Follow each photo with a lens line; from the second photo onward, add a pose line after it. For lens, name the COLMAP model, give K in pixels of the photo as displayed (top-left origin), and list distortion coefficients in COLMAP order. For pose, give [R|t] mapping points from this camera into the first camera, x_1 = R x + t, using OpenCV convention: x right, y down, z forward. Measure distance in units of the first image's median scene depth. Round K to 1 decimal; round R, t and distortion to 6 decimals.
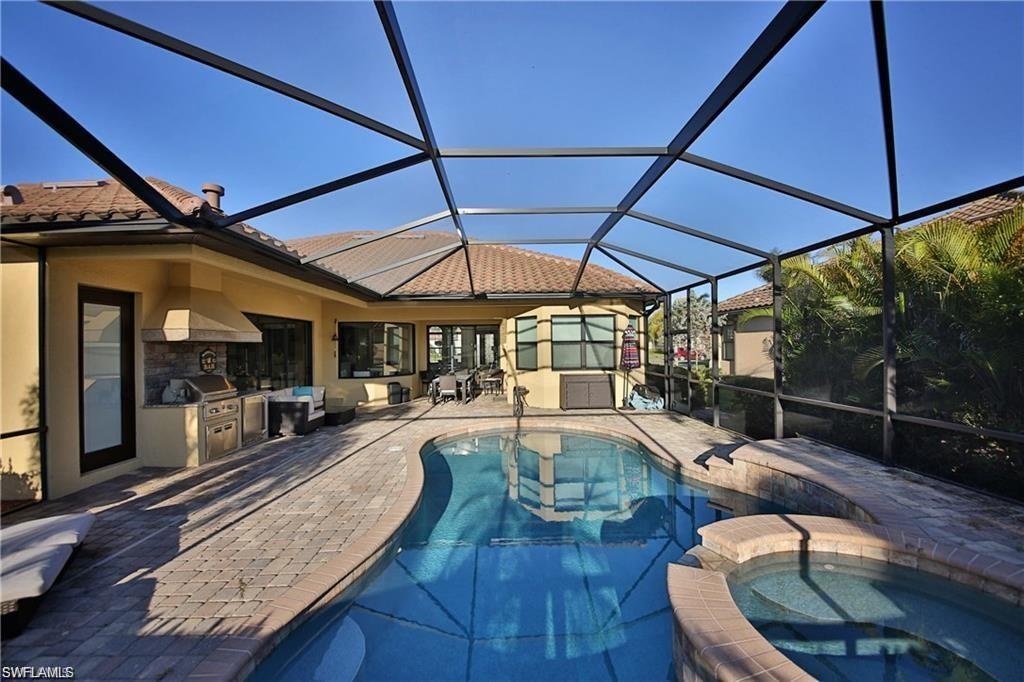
lens RADIAL K [[379.8, 0, 512.0], [0, 379.8, 341.0], [0, 0, 1]] dist [-0.014849, -0.000235]
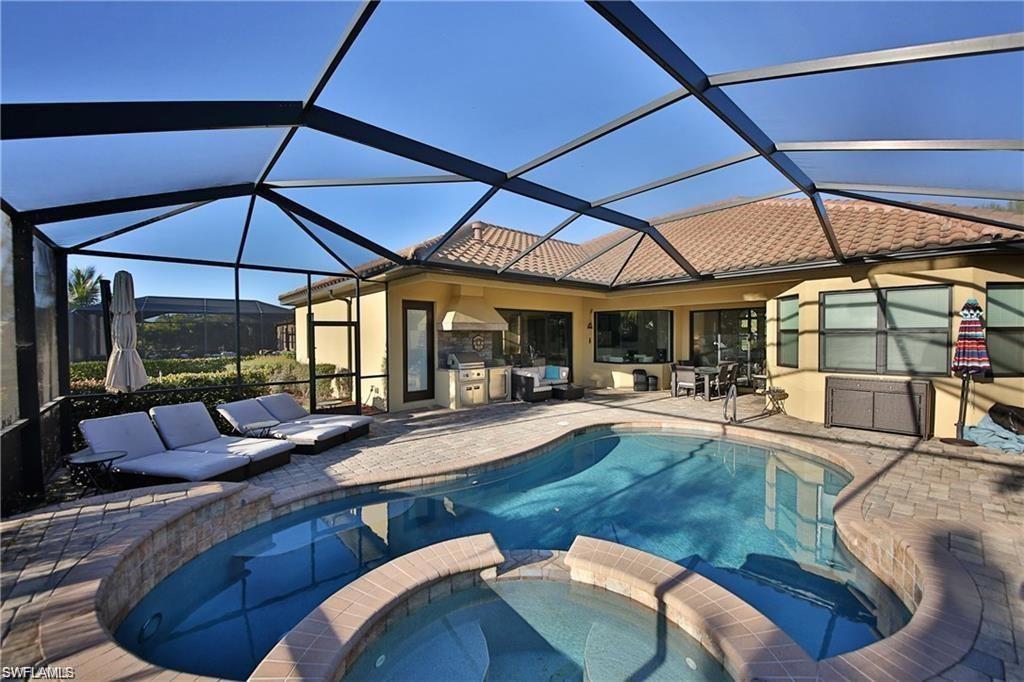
lens RADIAL K [[399.5, 0, 512.0], [0, 399.5, 341.0], [0, 0, 1]] dist [0.001767, -0.000067]
pose [[0.629127, 0.024381, -0.776920, 0.461585], [0.004463, 0.999378, 0.034976, -0.009158], [0.777290, -0.025472, 0.628627, 0.101773]]
